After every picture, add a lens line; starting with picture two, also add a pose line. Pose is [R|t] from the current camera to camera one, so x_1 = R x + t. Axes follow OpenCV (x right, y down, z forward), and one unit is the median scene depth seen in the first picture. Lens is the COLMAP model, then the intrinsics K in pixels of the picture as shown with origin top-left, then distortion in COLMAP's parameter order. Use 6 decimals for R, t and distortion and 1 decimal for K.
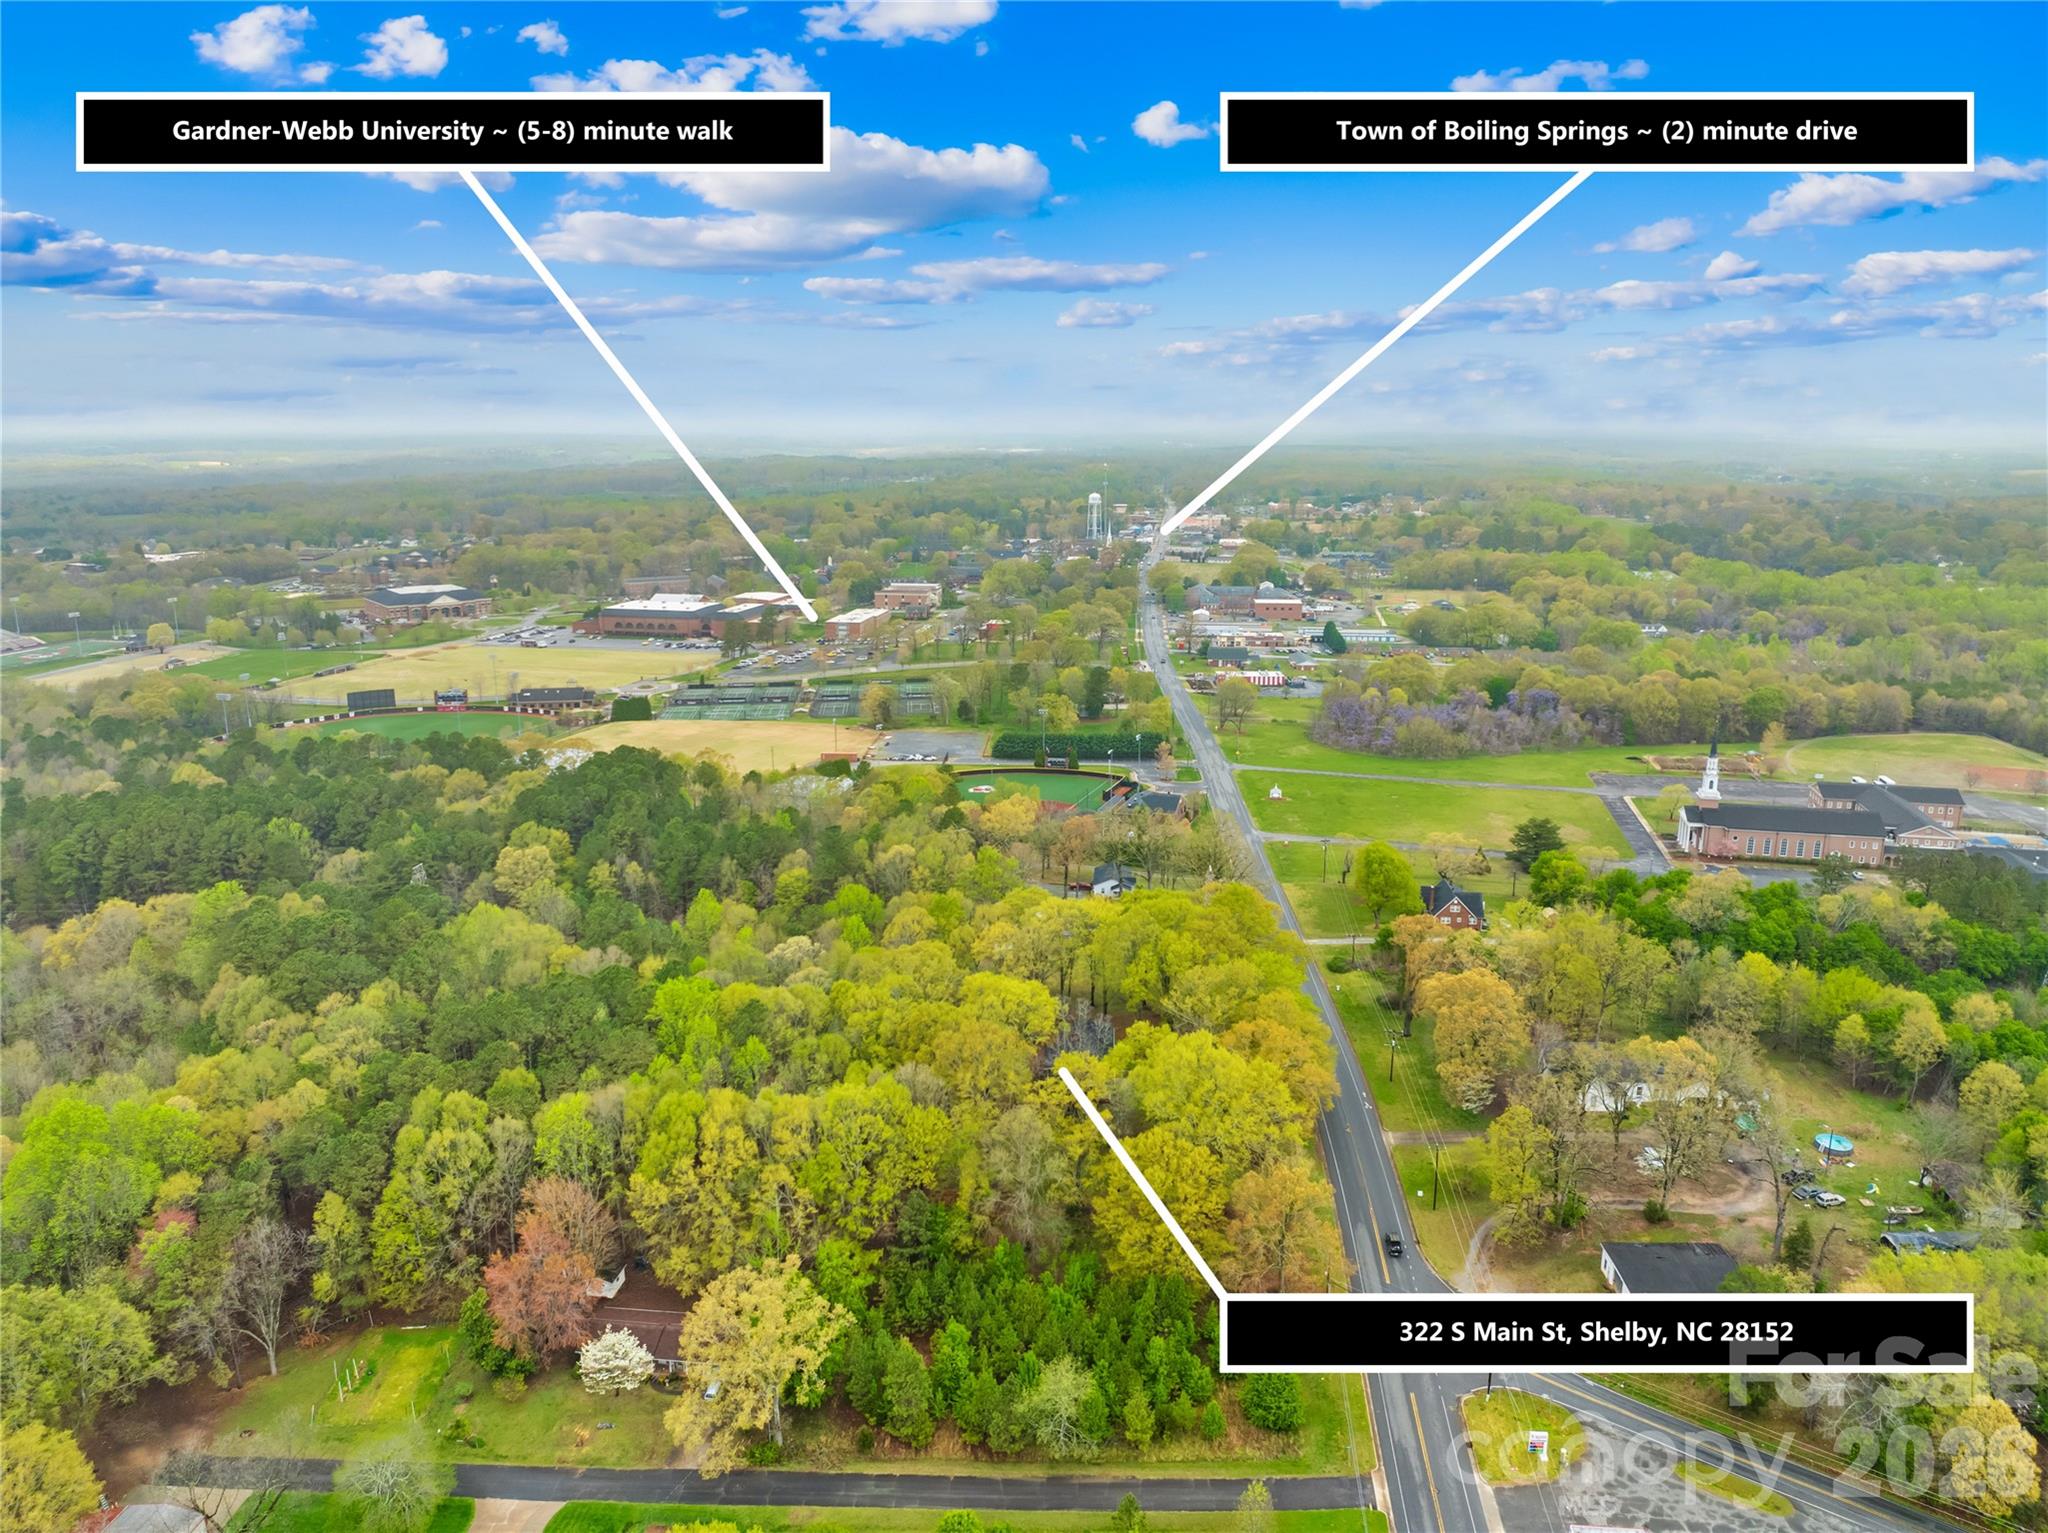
lens RADIAL K [[1446.2, 0, 1030.4], [0, 1446.2, 766.0], [0, 0, 1]] dist [-0.038228, -0.002457]
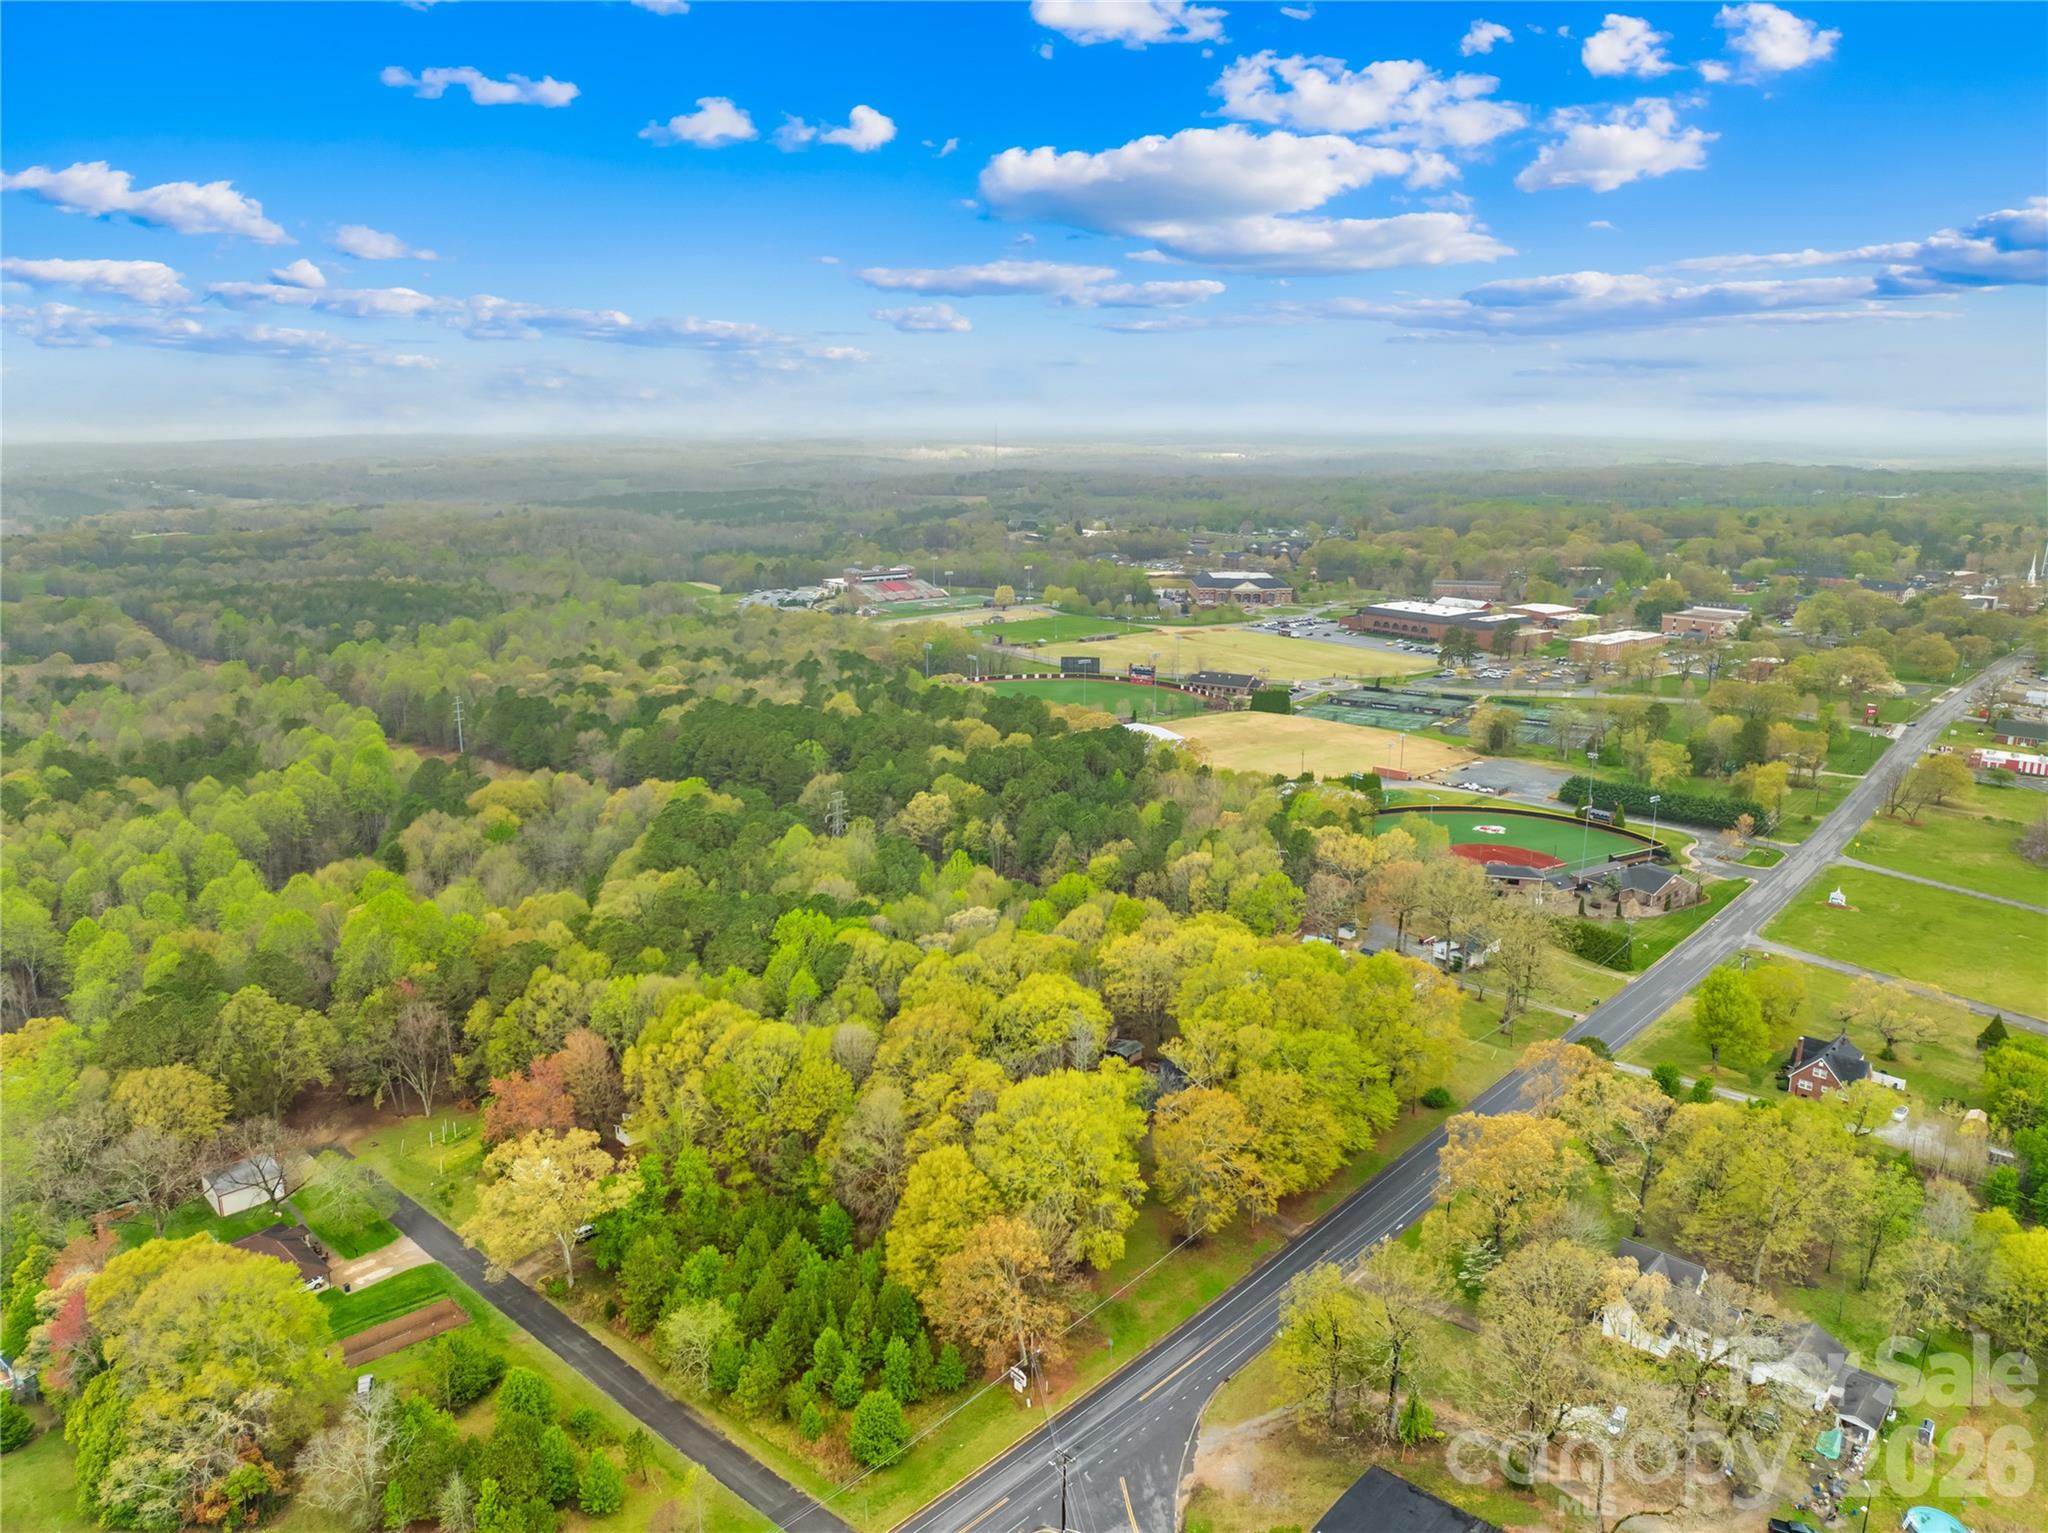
lens RADIAL K [[1446.2, 0, 1030.4], [0, 1446.2, 766.0], [0, 0, 1]] dist [-0.038228, -0.002457]
pose [[0.772847, 0.149178, -0.616809, 0.210003], [-0.149628, 0.987409, 0.051329, -0.018543], [0.616700, 0.052622, 0.785438, 0.074771]]
